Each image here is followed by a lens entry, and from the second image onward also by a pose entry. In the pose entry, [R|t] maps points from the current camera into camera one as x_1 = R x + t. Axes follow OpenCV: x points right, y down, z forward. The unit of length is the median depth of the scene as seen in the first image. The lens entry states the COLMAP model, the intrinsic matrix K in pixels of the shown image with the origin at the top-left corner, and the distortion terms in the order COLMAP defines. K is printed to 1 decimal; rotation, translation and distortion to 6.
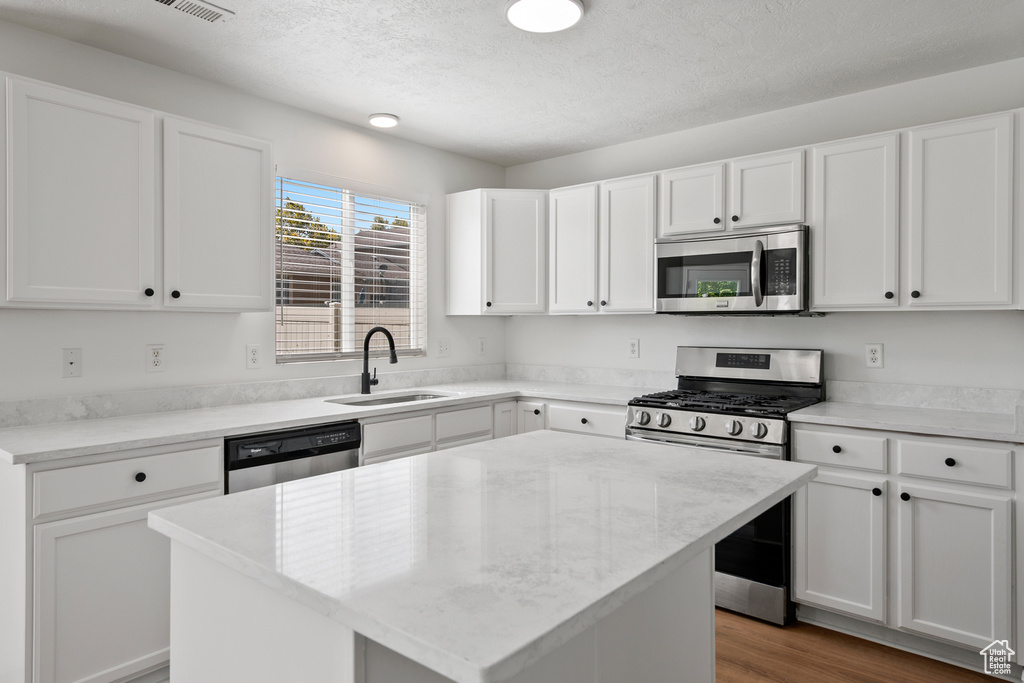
lens RADIAL K [[633.0, 0, 506.9], [0, 633.0, 324.4], [0, 0, 1]] dist [0.002793, -0.000028]
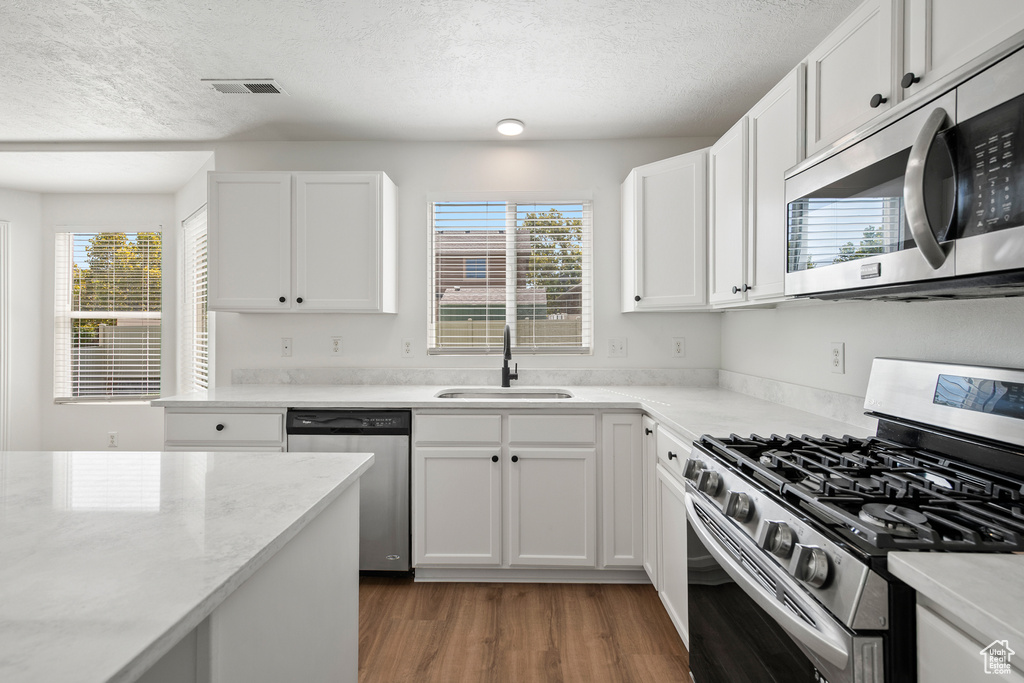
lens RADIAL K [[465.9, 0, 509.7], [0, 465.9, 324.3], [0, 0, 1]] dist [0.014894, 0.000170]
pose [[0.625329, -0.005408, -0.780342, 0.440164], [-0.000144, 0.999975, -0.007046, 0.009521], [0.780361, 0.004519, 0.625313, 0.560709]]
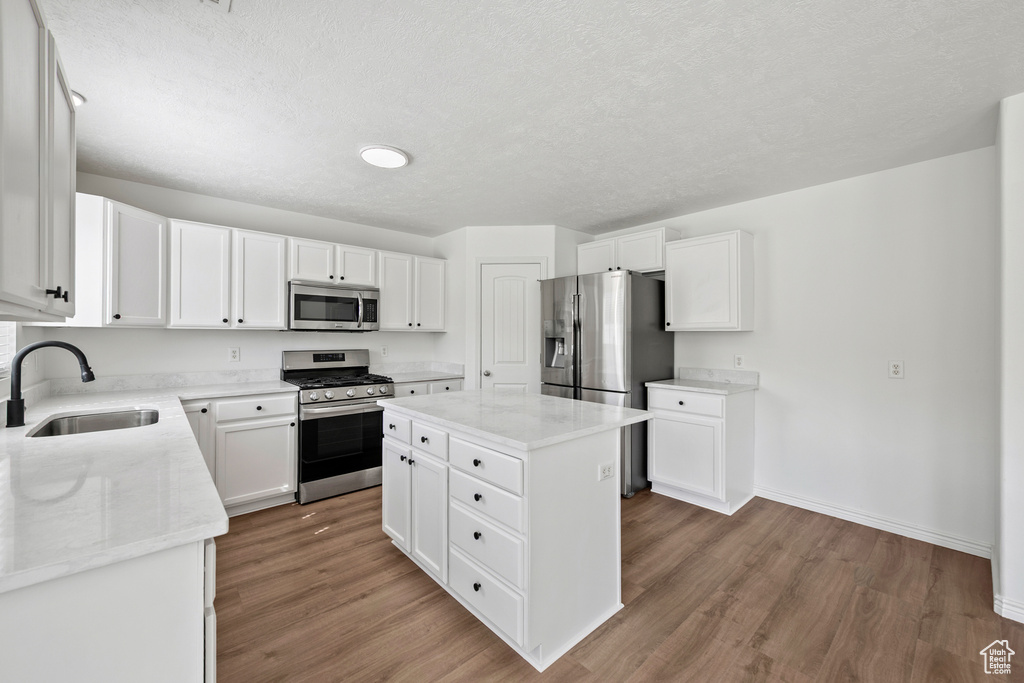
lens RADIAL K [[401.9, 0, 510.1], [0, 401.9, 334.8], [0, 0, 1]] dist [0.001283, 0.000109]
pose [[0.143404, 0.002760, 0.989660, -0.692252], [-0.003916, 0.999990, -0.002221, -0.005482], [-0.989656, -0.003557, 0.143413, 0.360058]]
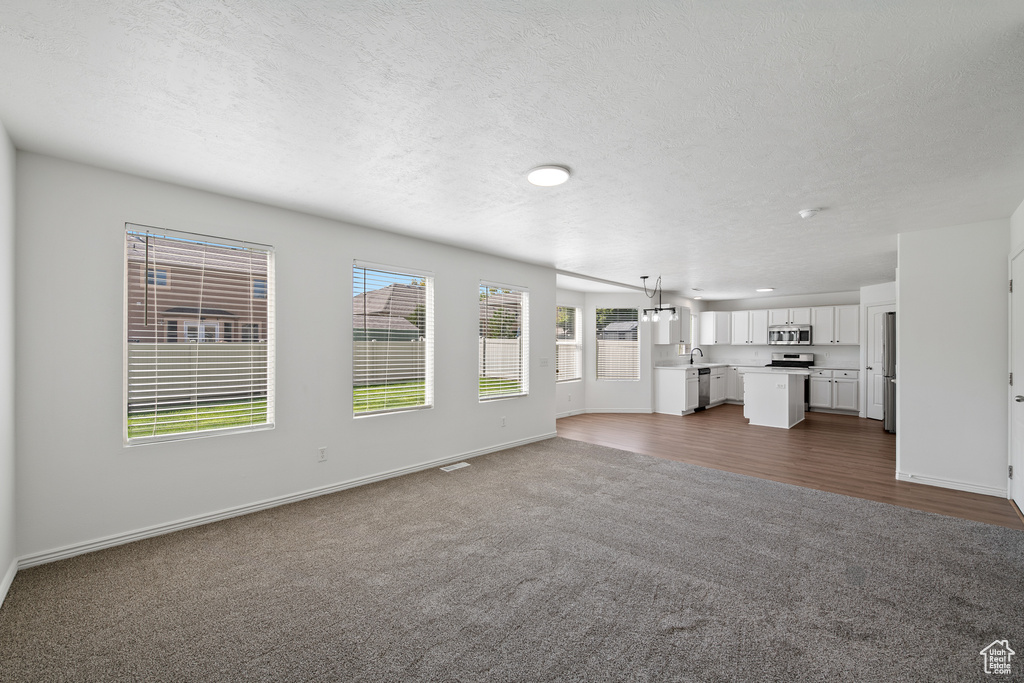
lens RADIAL K [[394.8, 0, 513.8], [0, 394.8, 344.7], [0, 0, 1]] dist [0.000027, -0.000030]
pose [[0.995641, 0.002096, -0.093248, -1.241582], [-0.002463, 0.999990, -0.003821, -0.004426], [0.093239, 0.004034, 0.995636, -1.803725]]
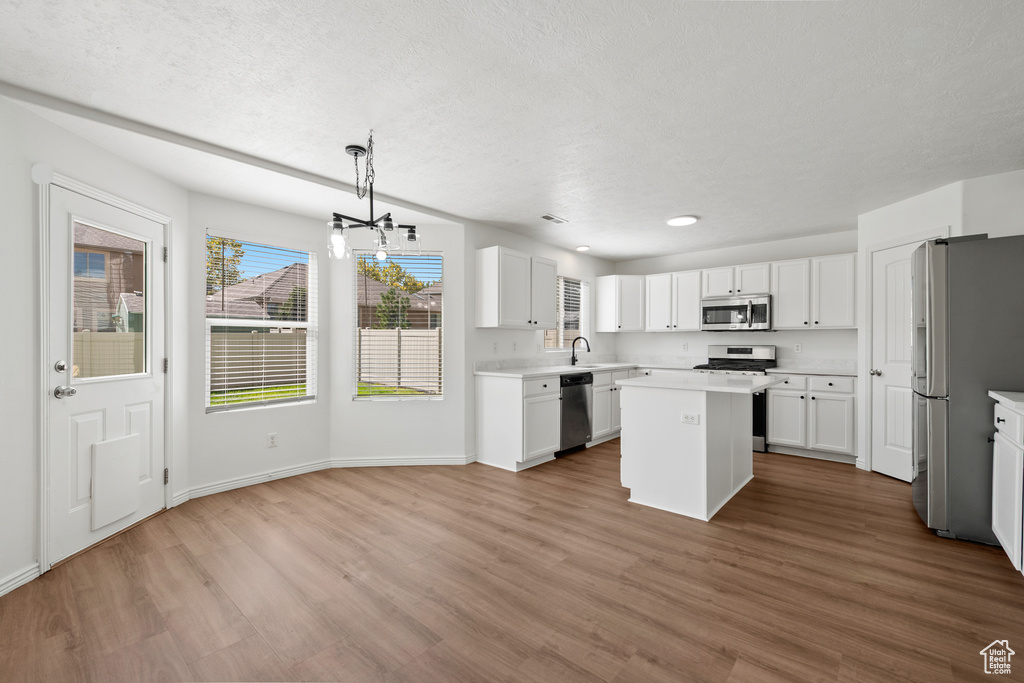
lens RADIAL K [[430.5, 0, 512.0], [0, 430.5, 341.5], [0, 0, 1]] dist [0.000338, 0.000142]
pose [[0.999779, 0.001012, -0.021008, -0.456313], [-0.001064, 0.999996, -0.002469, 0.028716], [0.021005, 0.002491, 0.999776, -0.637210]]
